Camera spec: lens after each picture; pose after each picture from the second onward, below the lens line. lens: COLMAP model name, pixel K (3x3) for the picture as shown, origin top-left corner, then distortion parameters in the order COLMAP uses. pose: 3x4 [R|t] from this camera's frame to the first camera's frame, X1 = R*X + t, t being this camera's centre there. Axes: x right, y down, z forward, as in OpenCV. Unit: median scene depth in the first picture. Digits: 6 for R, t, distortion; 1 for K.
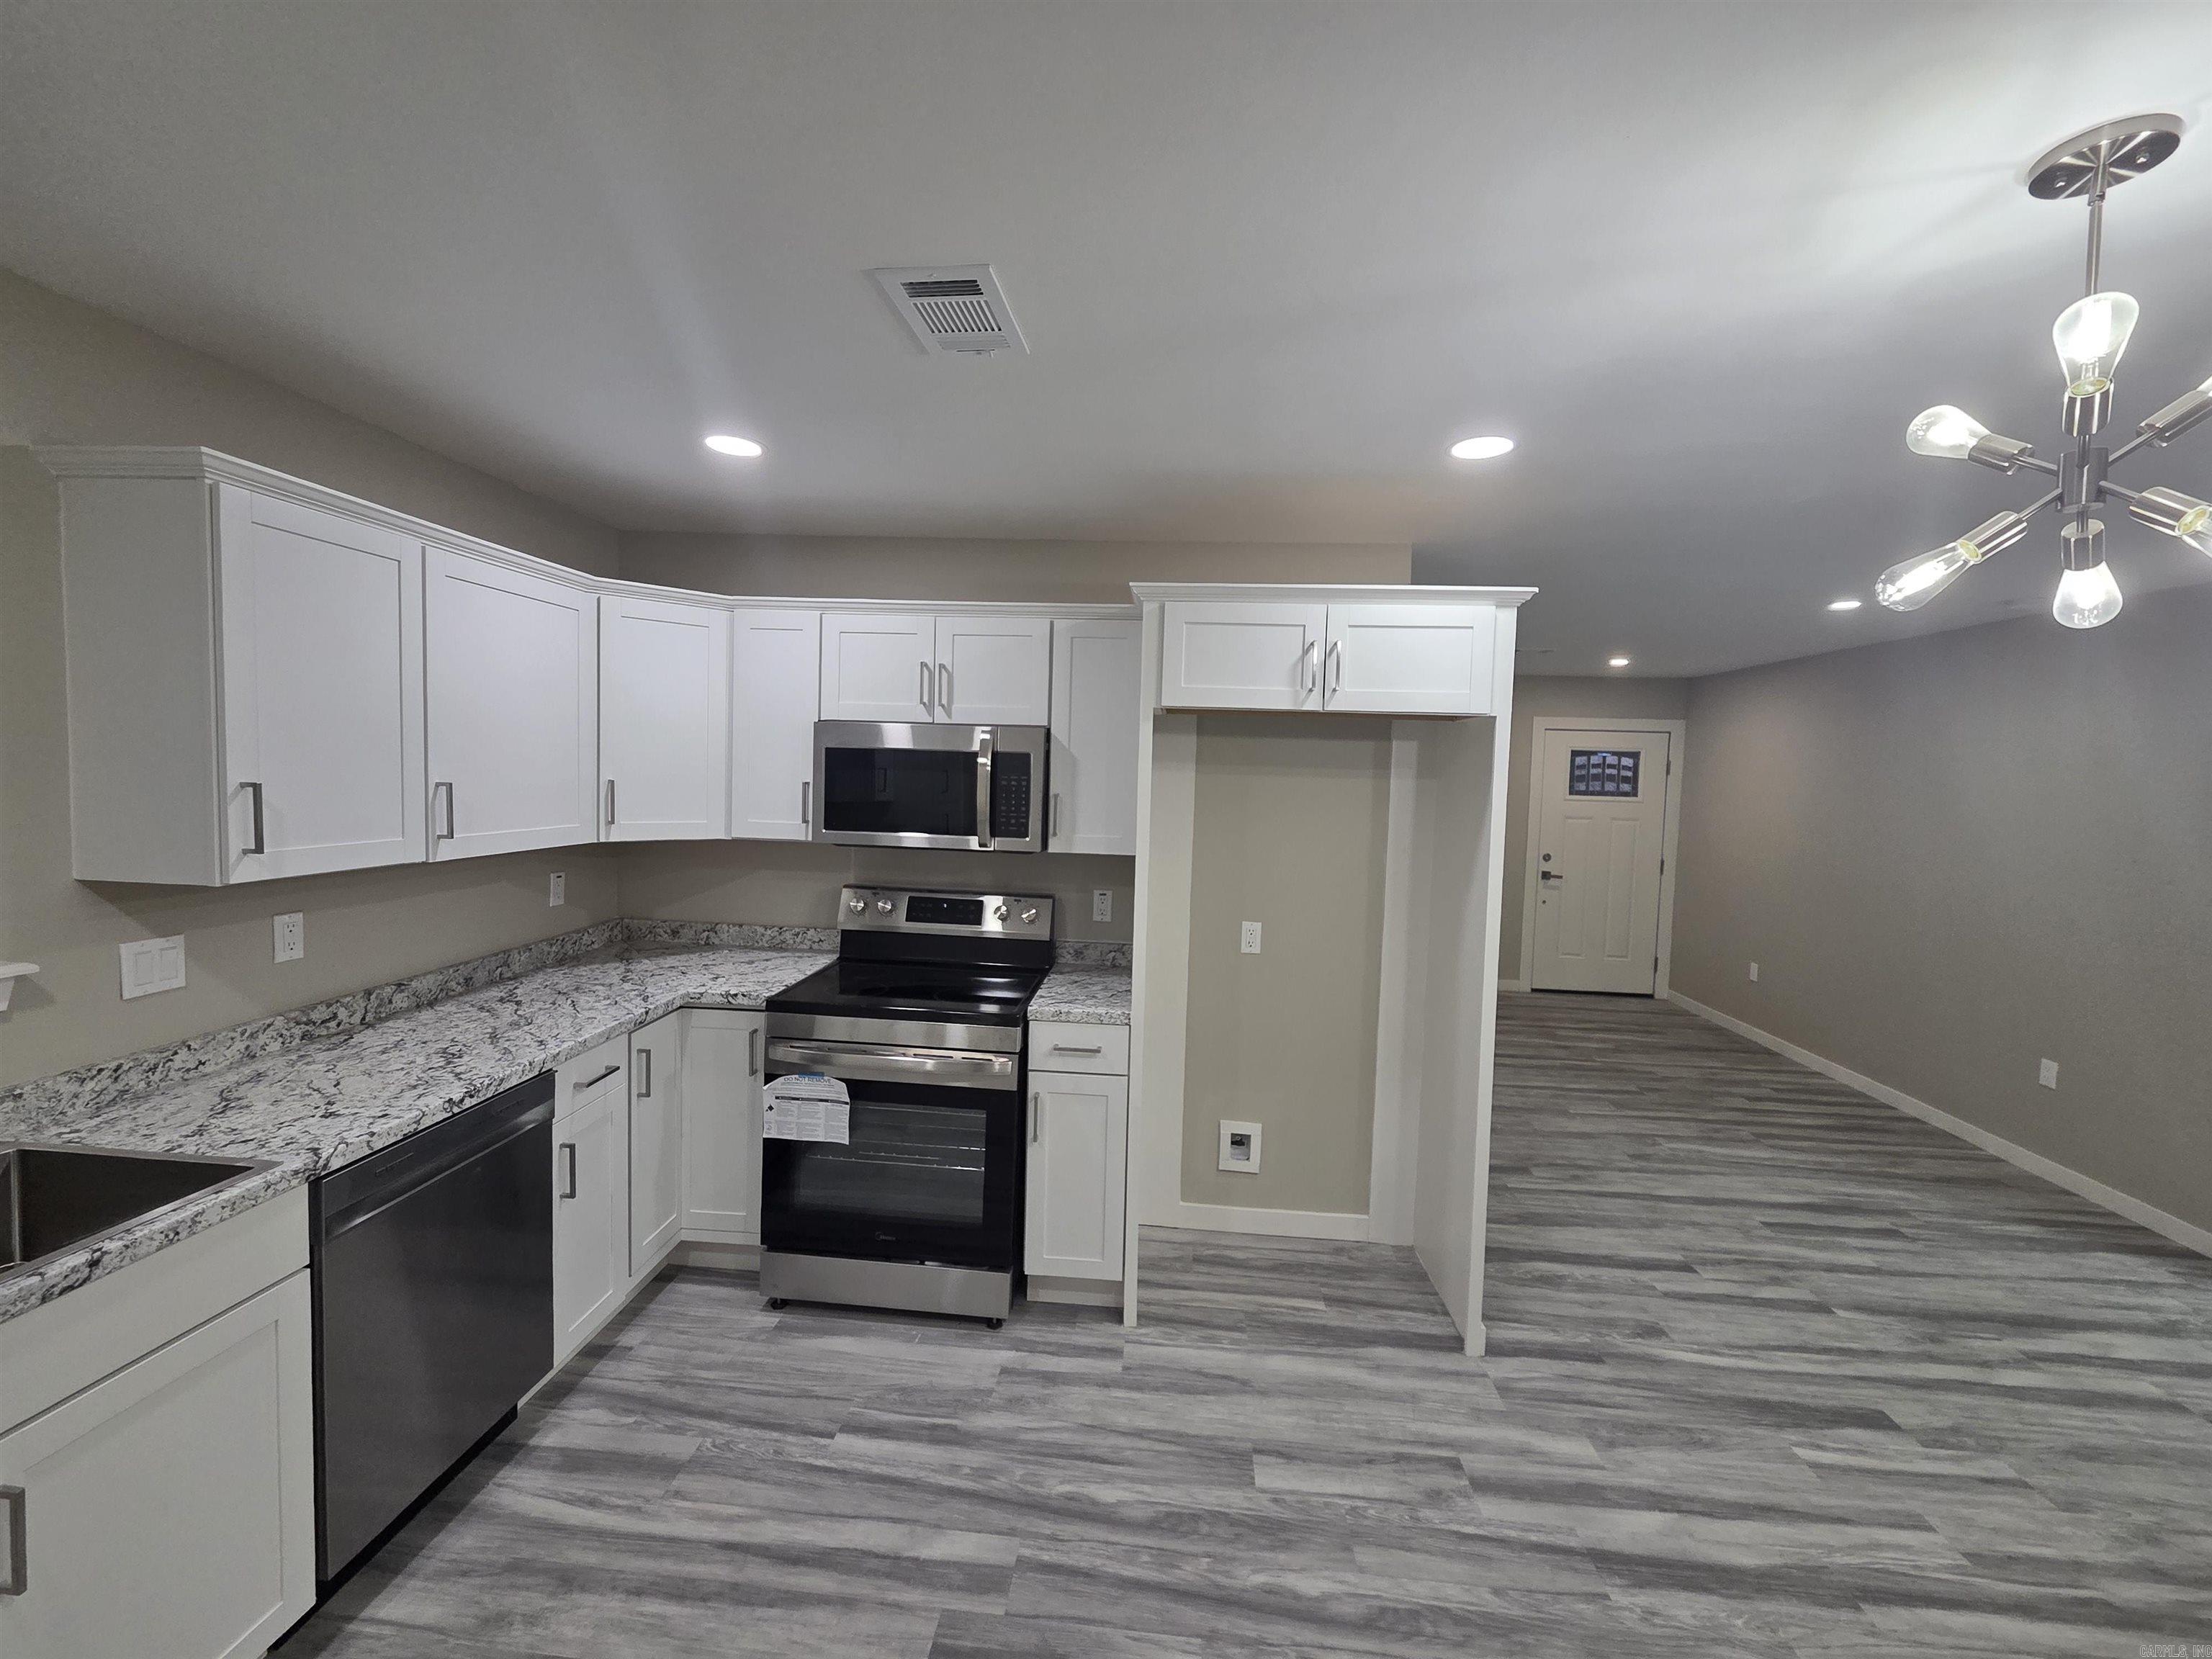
lens RADIAL K [[906.7, 0, 1107.9], [0, 906.7, 818.1], [0, 0, 1]] dist [0.003278, -0.000751]
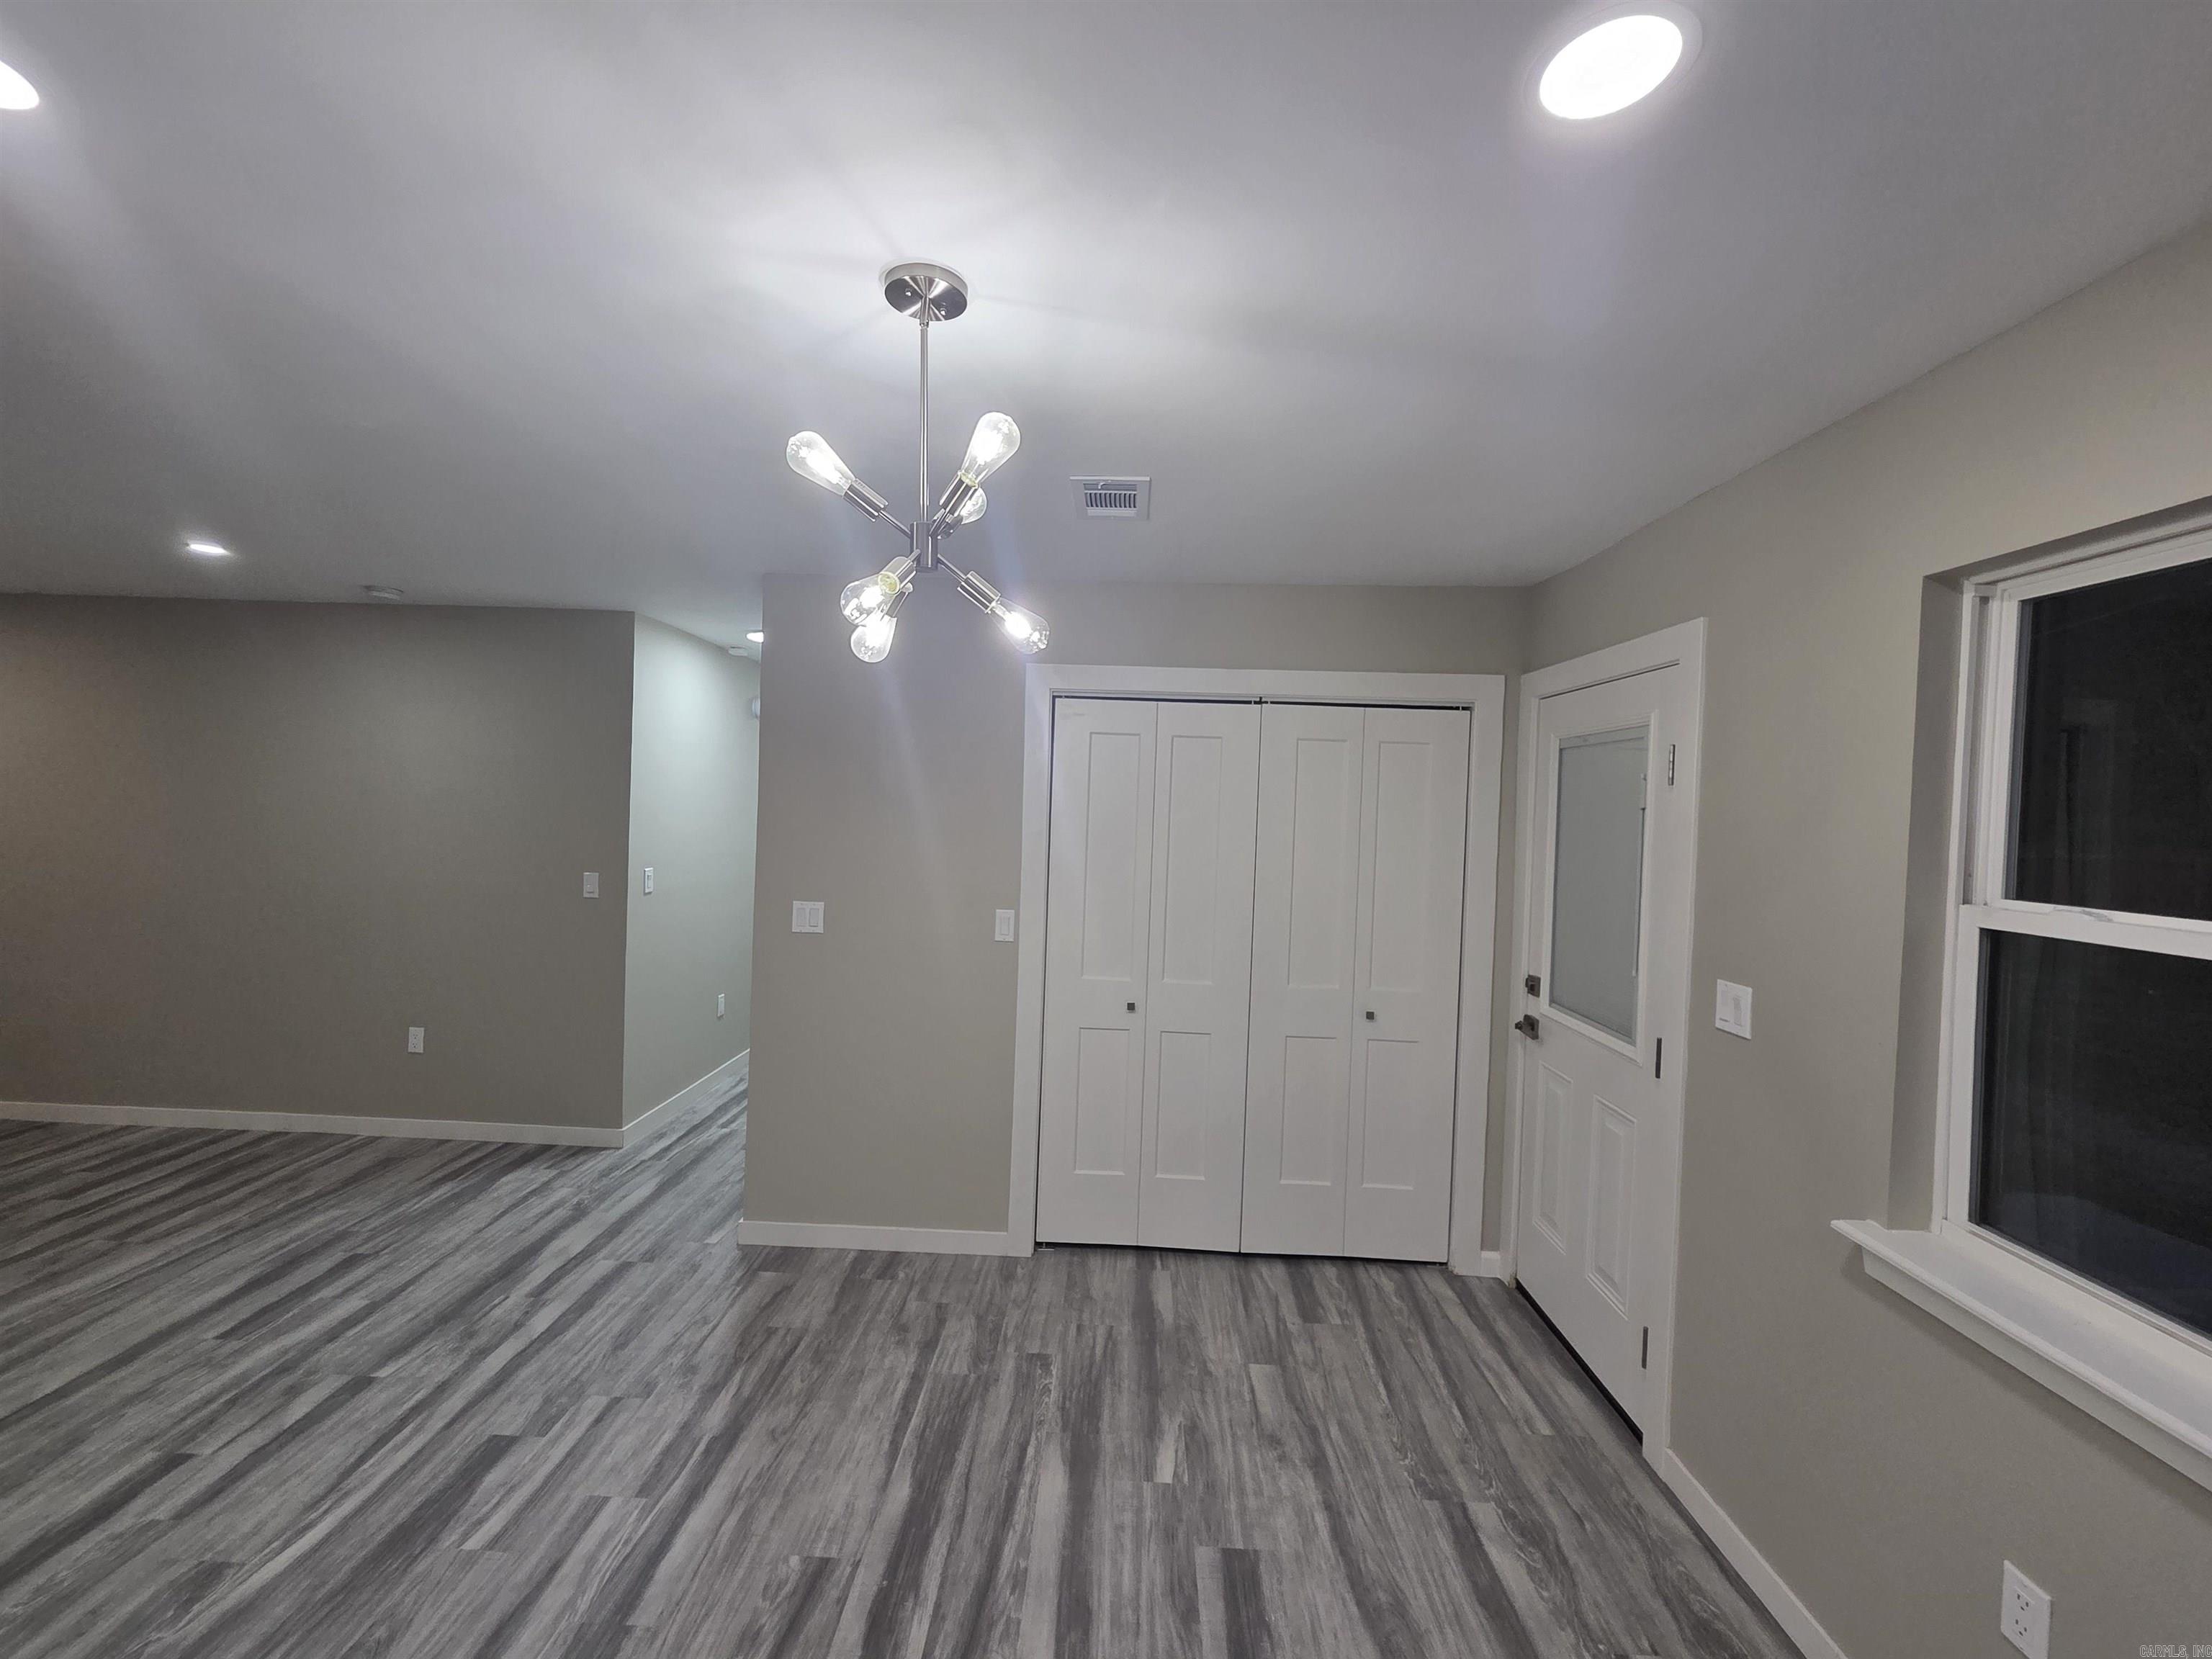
lens RADIAL K [[906.7, 0, 1099.7], [0, 906.7, 810.9], [0, 0, 1]] dist [0.003278, -0.000751]
pose [[-0.053033, -0.039128, 0.997826, -0.110557], [0.018863, 0.999014, 0.040177, -0.027671], [-0.998415, 0.020953, -0.052242, 0.426578]]
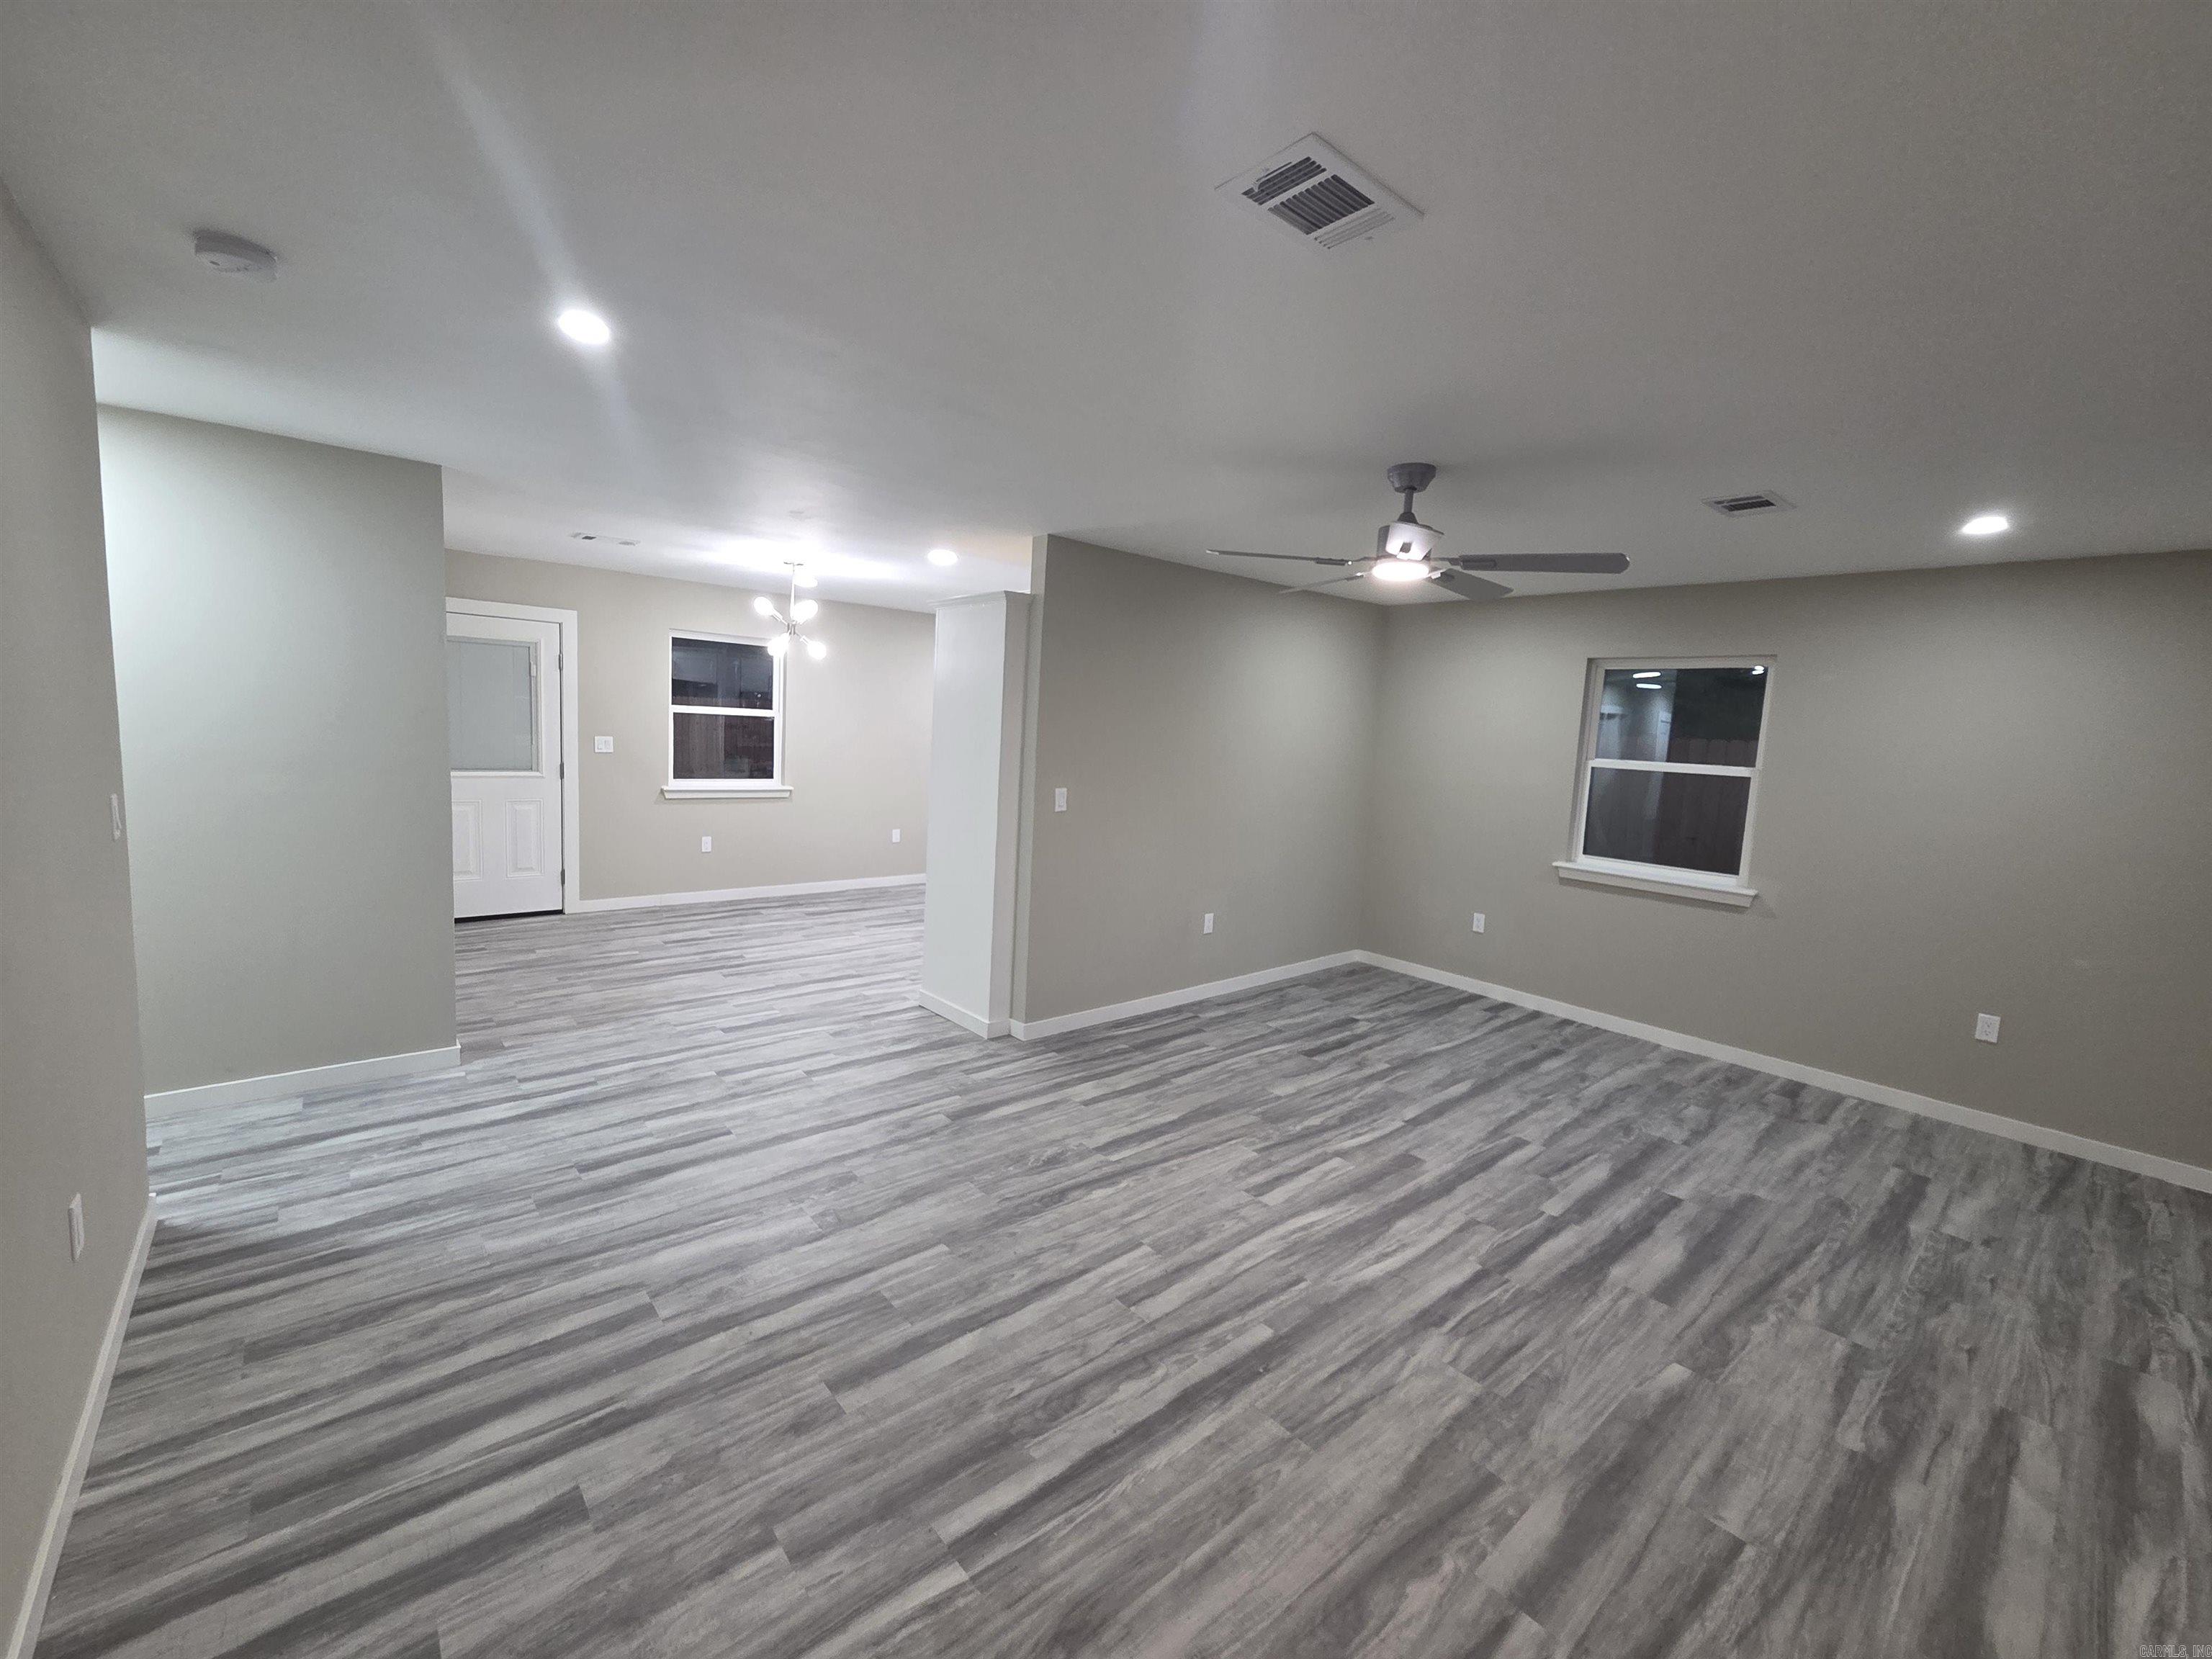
lens RADIAL K [[906.7, 0, 1102.6], [0, 906.7, 817.4], [0, 0, 1]] dist [0.003278, -0.000751]
pose [[-0.694869, 0.007338, -0.719099, 1.723022], [-0.114095, 0.986158, 0.120314, -0.079018], [0.710028, 0.165648, -0.684413, 2.862625]]
